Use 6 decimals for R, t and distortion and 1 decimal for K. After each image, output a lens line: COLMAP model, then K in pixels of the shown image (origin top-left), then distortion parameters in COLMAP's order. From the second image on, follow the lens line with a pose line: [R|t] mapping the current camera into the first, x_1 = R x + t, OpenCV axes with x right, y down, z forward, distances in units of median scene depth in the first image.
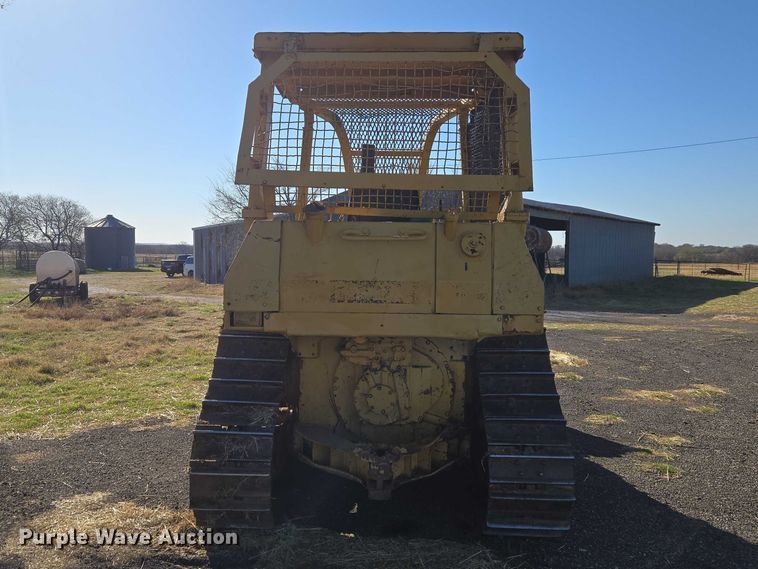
lens RADIAL K [[662.7, 0, 386.7], [0, 662.7, 282.6], [0, 0, 1]] dist [0.056752, -0.000223]
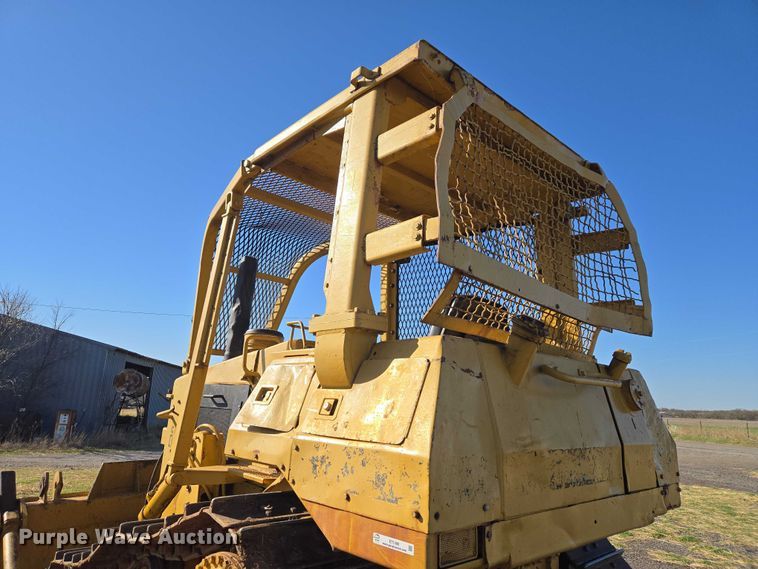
lens RADIAL K [[507.2, 0, 375.0], [0, 507.2, 288.1], [0, 0, 1]] dist [0.072328, -0.062861]
pose [[0.709571, 0.169351, 0.683980, -0.070961], [0.007691, 0.968770, -0.247843, -0.004122], [-0.704592, 0.181122, 0.686109, 0.103117]]
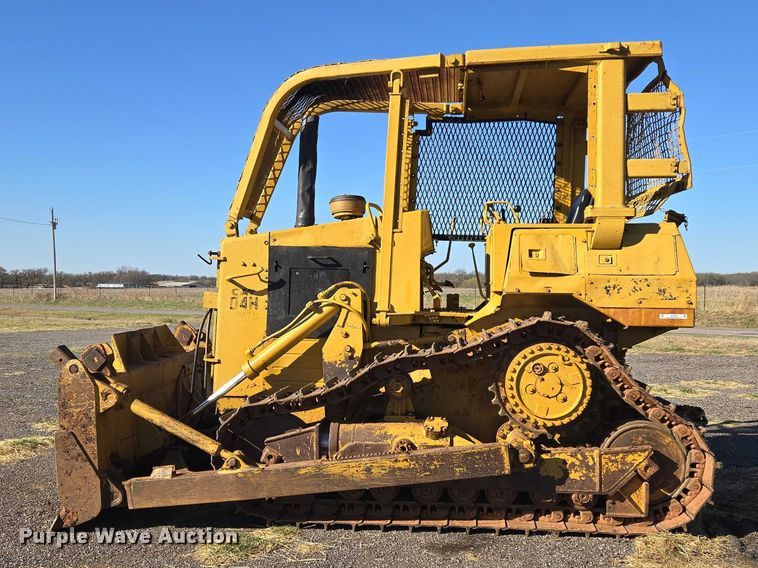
lens RADIAL K [[820.2, 0, 348.3], [0, 820.2, 317.2], [0, 0, 1]] dist [0.072294, 0.000000]
pose [[0.094319, -0.047762, 0.994396, -0.212450], [0.045959, 0.997992, 0.043575, -0.003466], [-0.994481, 0.041591, 0.096324, 0.190136]]
